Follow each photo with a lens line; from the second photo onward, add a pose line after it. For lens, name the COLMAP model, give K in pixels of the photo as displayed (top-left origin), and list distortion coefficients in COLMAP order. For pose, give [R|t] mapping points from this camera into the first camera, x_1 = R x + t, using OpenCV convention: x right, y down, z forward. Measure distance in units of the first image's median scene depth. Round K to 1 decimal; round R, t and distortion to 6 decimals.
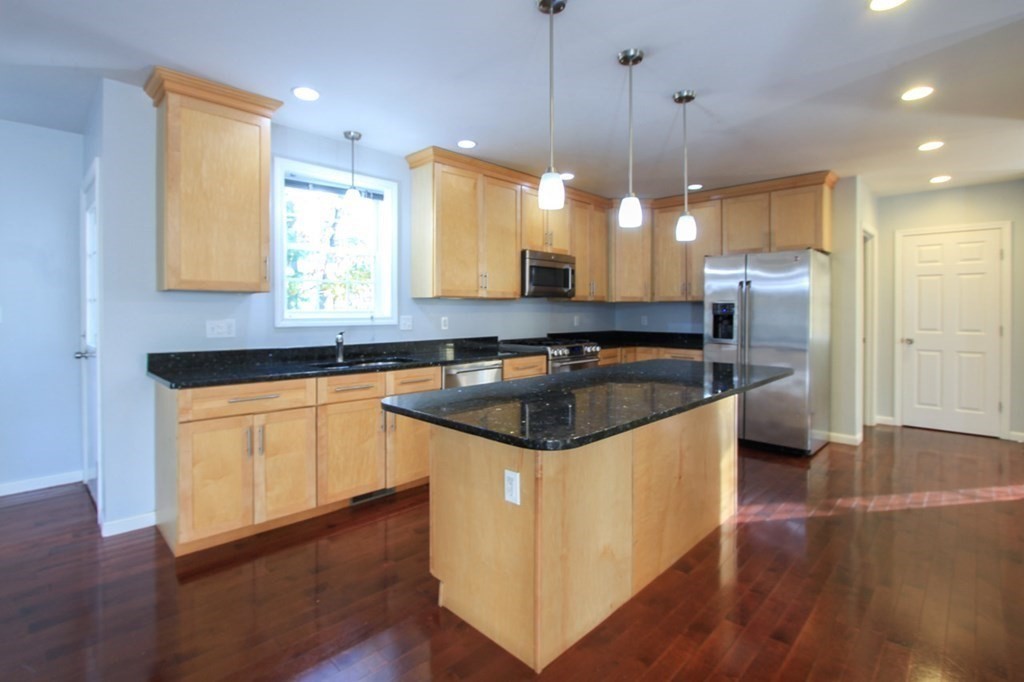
lens RADIAL K [[476.5, 0, 511.3], [0, 476.5, 315.6], [0, 0, 1]] dist [-0.015305, 0.000181]
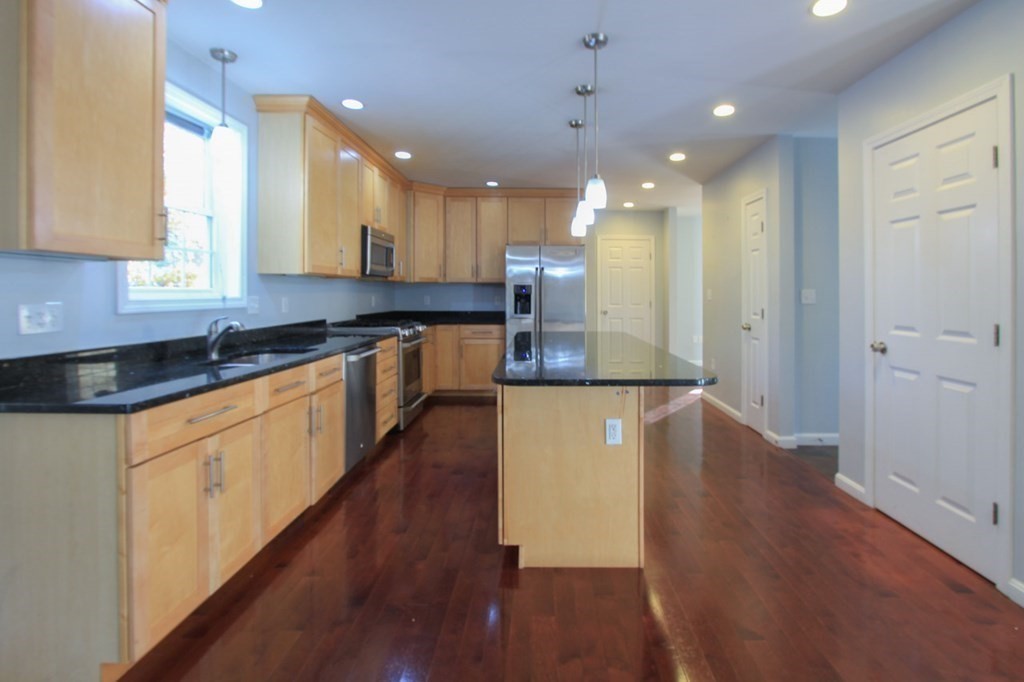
lens RADIAL K [[487.1, 0, 531.1], [0, 487.1, 293.2], [0, 0, 1]] dist [-0.002517, -0.000019]
pose [[0.722674, 0.000188, 0.691189, -0.409826], [0.003918, 0.999983, -0.004369, 0.000604], [-0.691178, 0.005866, 0.722660, 0.089083]]
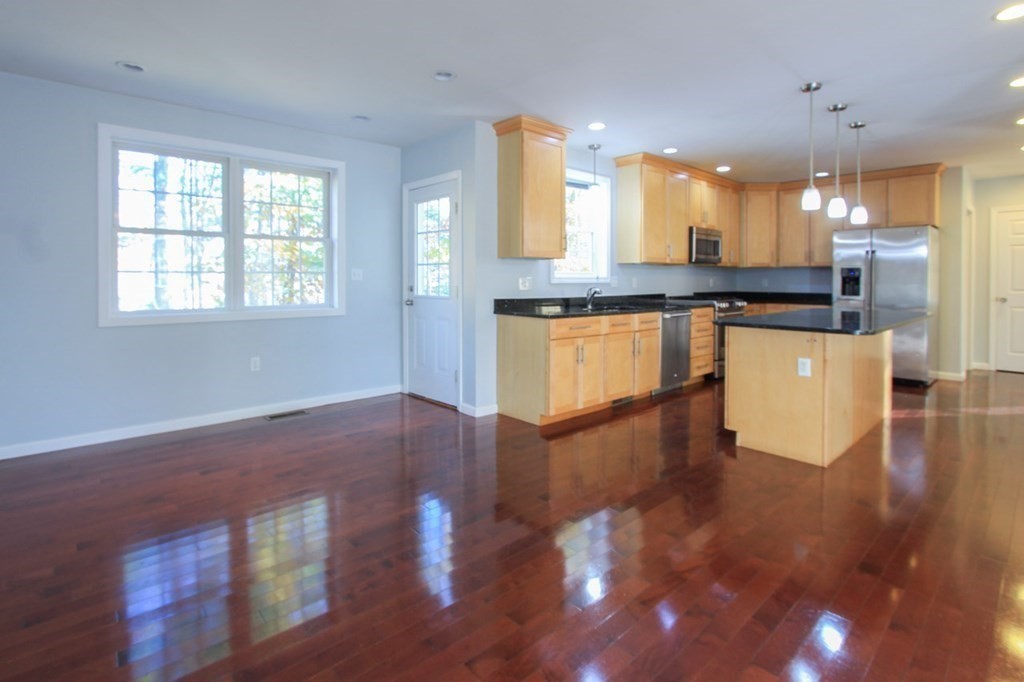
lens RADIAL K [[486.5, 0, 514.0], [0, 486.5, 283.3], [0, 0, 1]] dist [-0.004670, -0.000419]
pose [[0.998548, 0.002696, -0.053797, -0.393884], [-0.002684, 0.999996, 0.000287, 0.017998], [0.053798, -0.000143, 0.998552, -0.352650]]
